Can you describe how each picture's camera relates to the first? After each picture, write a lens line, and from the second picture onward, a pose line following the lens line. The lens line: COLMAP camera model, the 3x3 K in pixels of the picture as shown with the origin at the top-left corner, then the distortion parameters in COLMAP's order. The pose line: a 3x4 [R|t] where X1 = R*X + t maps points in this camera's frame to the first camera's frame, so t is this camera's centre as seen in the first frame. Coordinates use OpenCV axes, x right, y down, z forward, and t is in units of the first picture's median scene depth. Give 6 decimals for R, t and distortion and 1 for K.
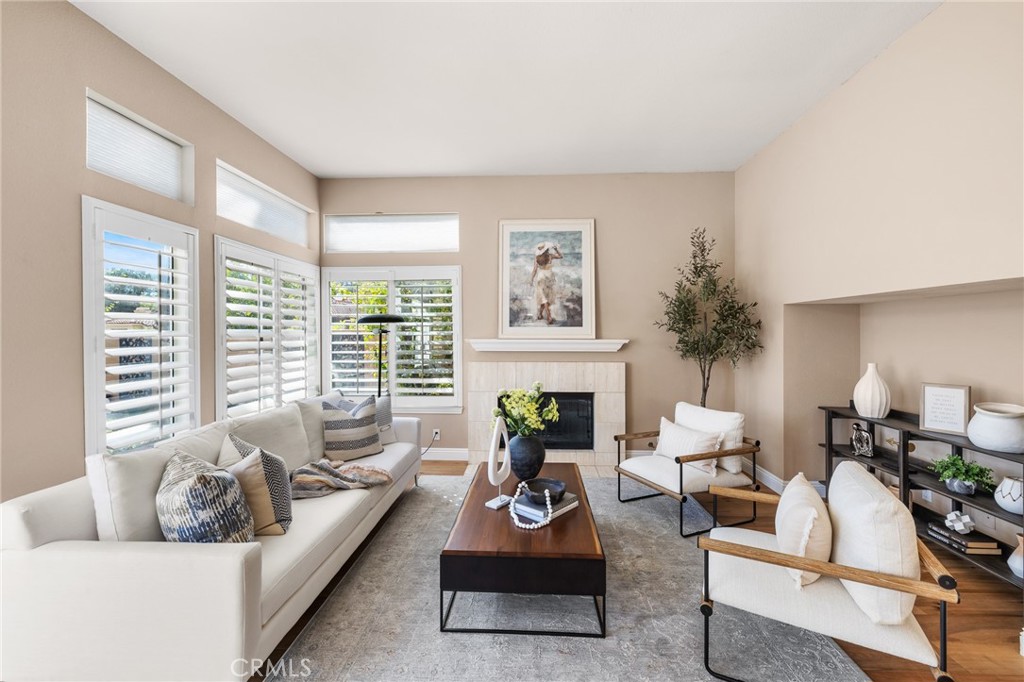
lens RADIAL K [[429.2, 0, 512.0], [0, 429.2, 341.0], [0, 0, 1]] dist [0.001230, 0.000290]
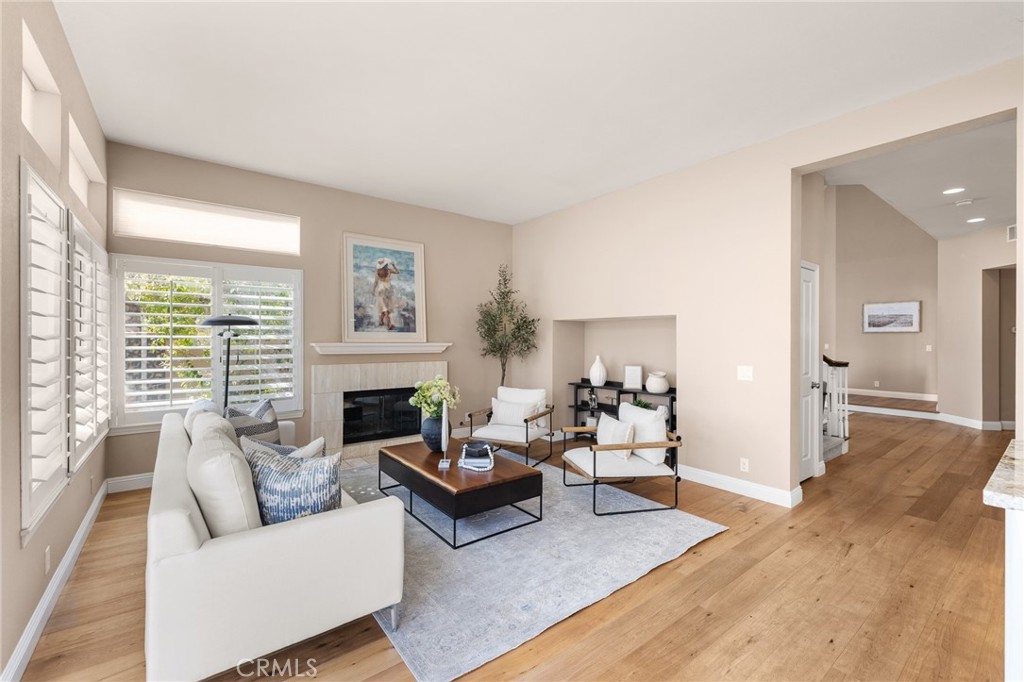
lens RADIAL K [[429.2, 0, 512.0], [0, 429.2, 341.0], [0, 0, 1]] dist [0.001230, 0.000290]
pose [[0.762626, -0.000334, 0.646839, -0.406416], [0.005291, 0.999970, -0.005721, -0.000753], [-0.646818, 0.007786, 0.762605, -0.090283]]
